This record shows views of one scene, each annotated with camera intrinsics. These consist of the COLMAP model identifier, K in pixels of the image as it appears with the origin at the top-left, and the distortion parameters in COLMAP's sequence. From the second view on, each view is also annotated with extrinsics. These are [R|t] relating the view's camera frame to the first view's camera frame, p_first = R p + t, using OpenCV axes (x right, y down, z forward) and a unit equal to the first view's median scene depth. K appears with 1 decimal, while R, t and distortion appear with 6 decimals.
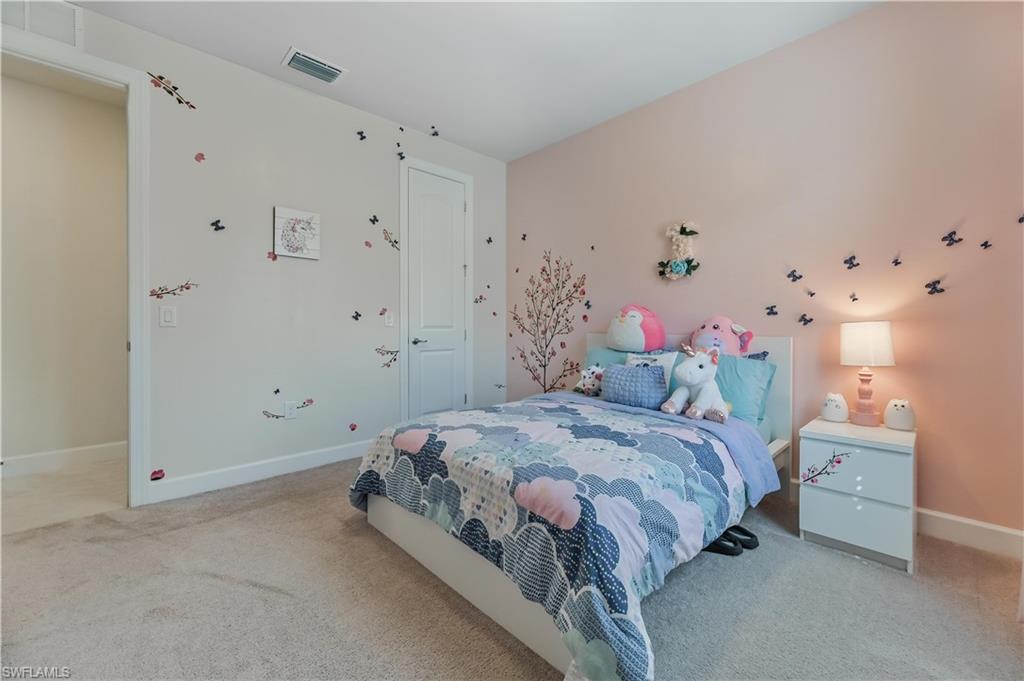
lens RADIAL K [[411.1, 0, 511.5], [0, 411.1, 329.5], [0, 0, 1]] dist [0.001598, 0.000628]
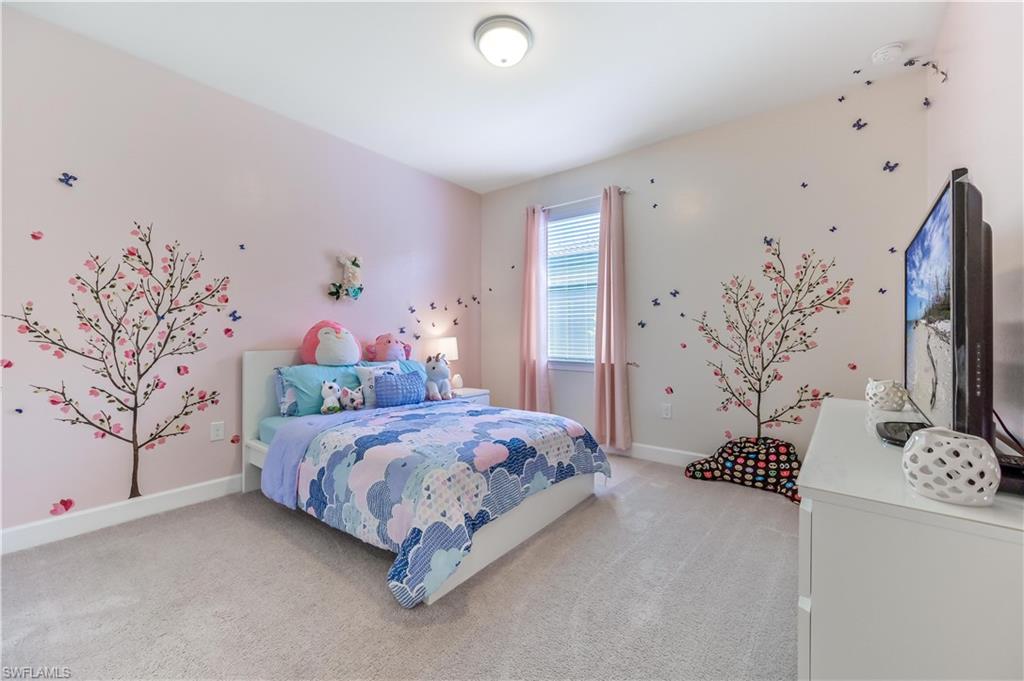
lens RADIAL K [[411.1, 0, 513.6], [0, 411.1, 336.4], [0, 0, 1]] dist [0.001598, 0.000628]
pose [[-0.151060, -0.005026, 0.988512, -0.650253], [0.006372, 0.999961, 0.006058, -0.020151], [-0.988504, 0.007214, -0.151023, 0.552200]]
